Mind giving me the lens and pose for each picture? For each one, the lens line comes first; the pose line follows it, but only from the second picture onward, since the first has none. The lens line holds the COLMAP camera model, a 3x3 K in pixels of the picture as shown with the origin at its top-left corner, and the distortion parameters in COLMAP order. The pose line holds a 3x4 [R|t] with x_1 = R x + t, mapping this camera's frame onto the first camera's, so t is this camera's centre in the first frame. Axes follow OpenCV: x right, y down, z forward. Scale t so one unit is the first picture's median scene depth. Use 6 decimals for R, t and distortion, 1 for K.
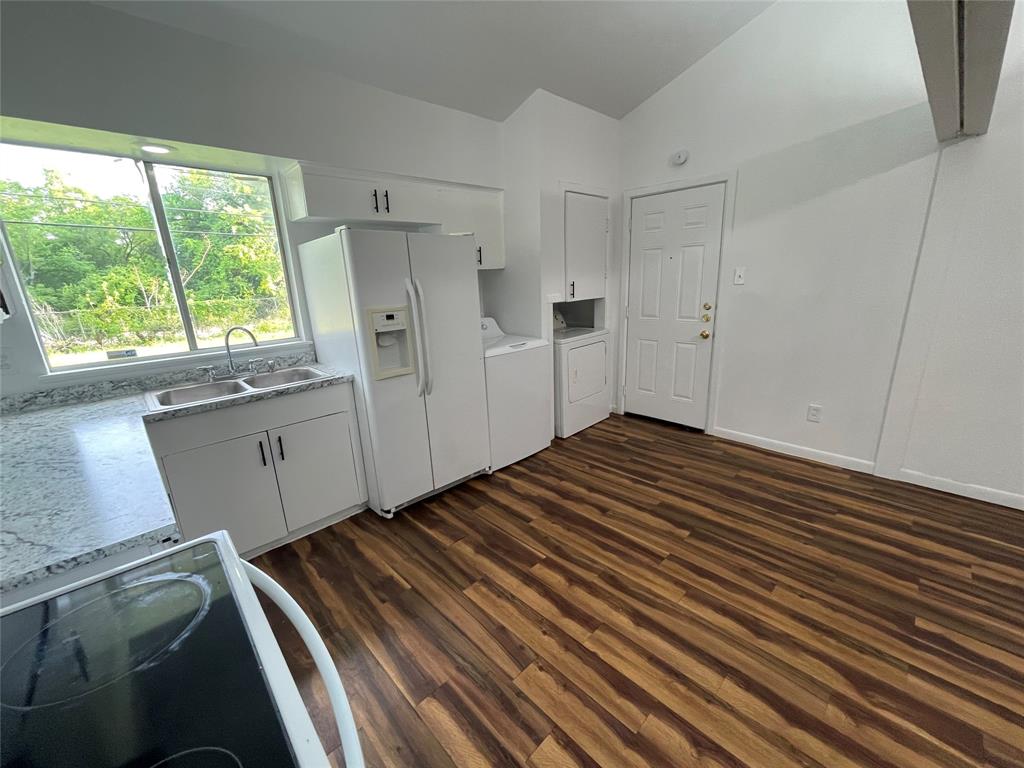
lens RADIAL K [[412.2, 0, 513.2], [0, 412.2, 387.9], [0, 0, 1]] dist [-0.000339, 0.000353]
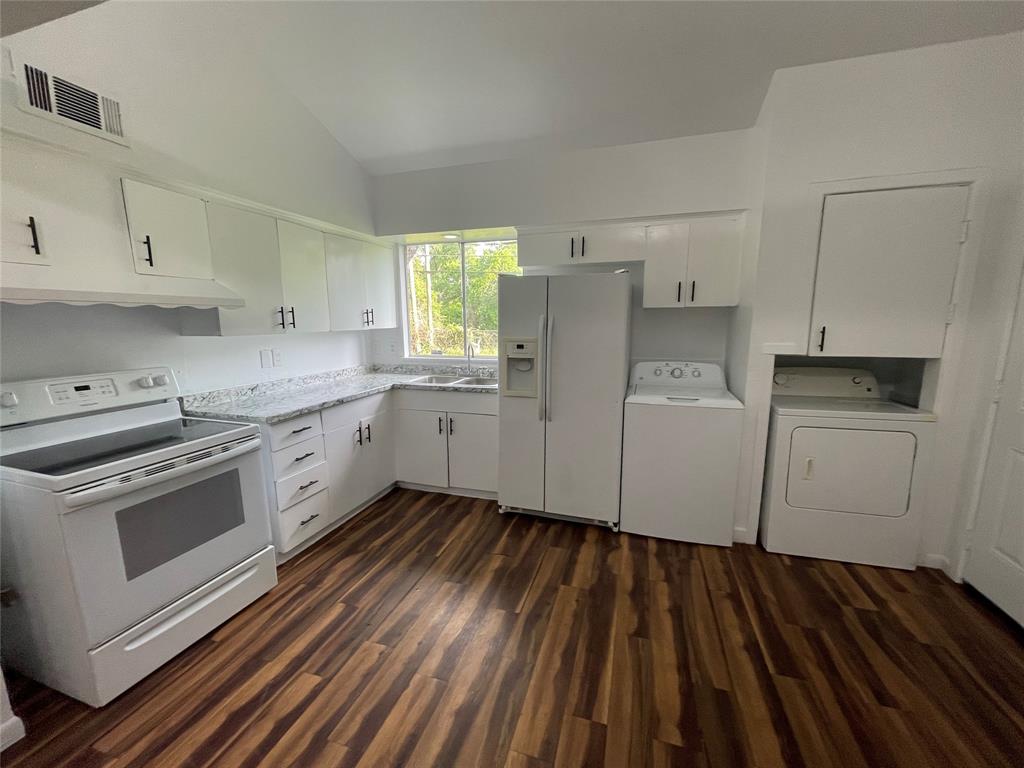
lens RADIAL K [[412.2, 0, 513.2], [0, 412.2, 387.9], [0, 0, 1]] dist [-0.000339, 0.000353]
pose [[0.480096, 0.179448, -0.858666, 0.659581], [-0.245204, 0.967287, 0.065050, -0.115802], [0.842249, 0.179318, 0.508391, 0.362297]]
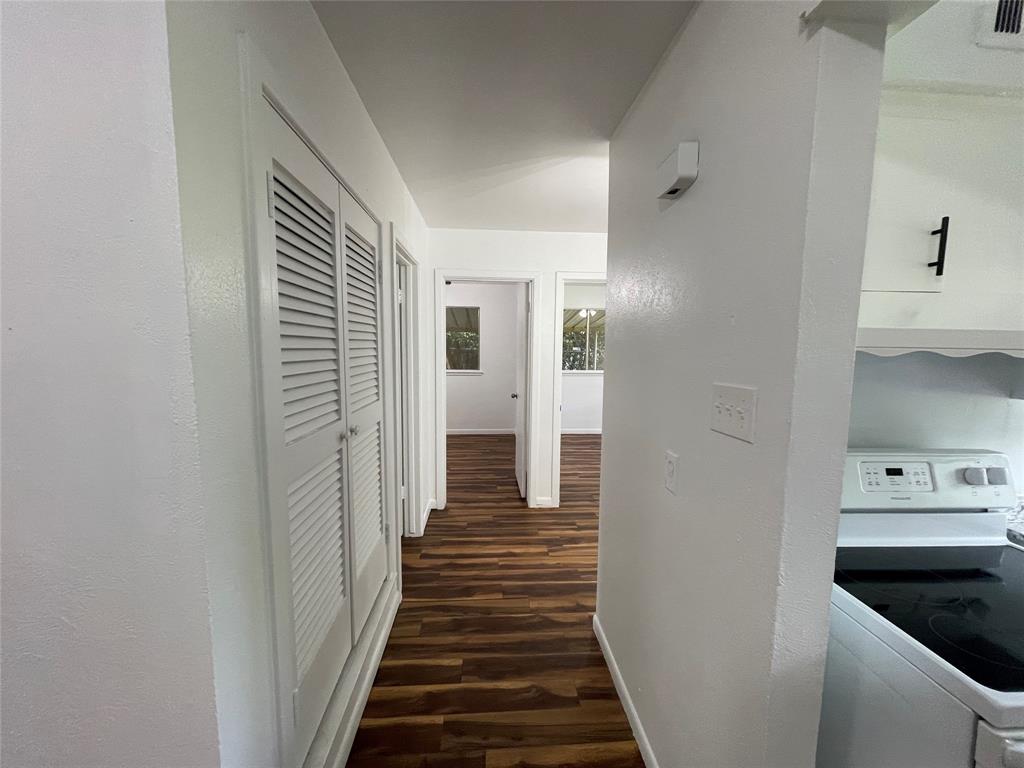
lens RADIAL K [[412.2, 0, 513.2], [0, 412.2, 387.9], [0, 0, 1]] dist [-0.000339, 0.000353]
pose [[-0.647839, 0.105521, -0.754433, 0.333347], [-0.188018, 0.937572, 0.292589, -0.035947], [0.738210, 0.331398, -0.587556, 0.020678]]
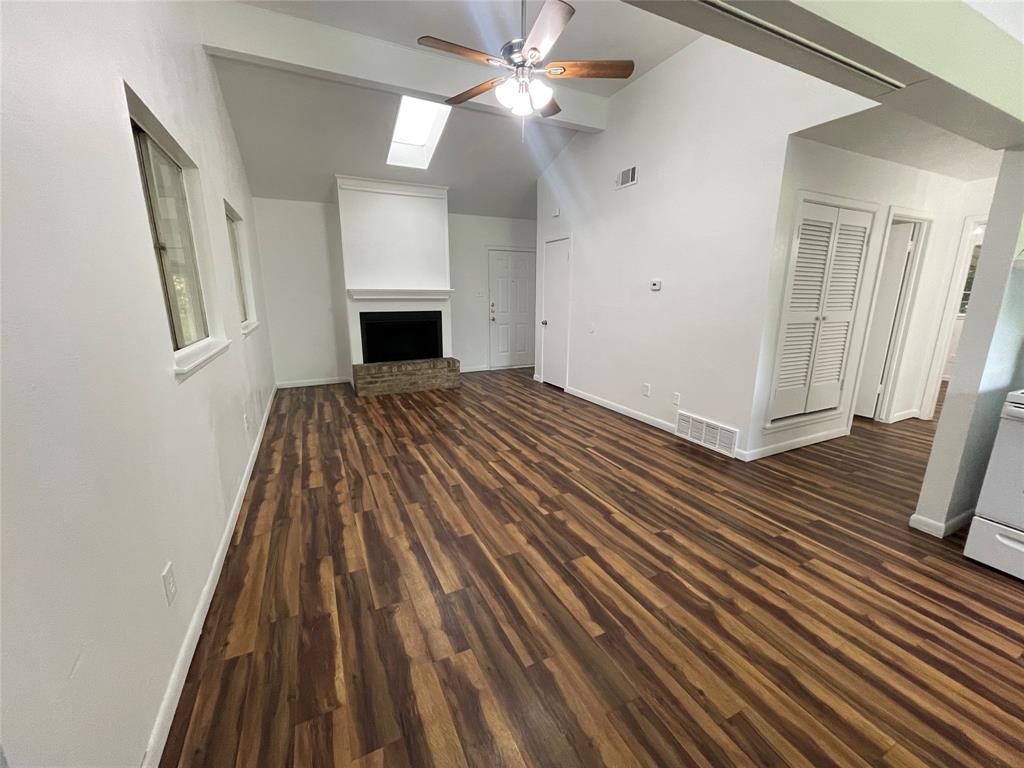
lens RADIAL K [[412.2, 0, 513.2], [0, 412.2, 387.9], [0, 0, 1]] dist [-0.000339, 0.000353]
pose [[-0.950012, -0.038484, 0.309832, 0.587029], [0.111275, 0.885470, 0.451177, -0.283892], [-0.291710, 0.463100, -0.836925, 1.068190]]
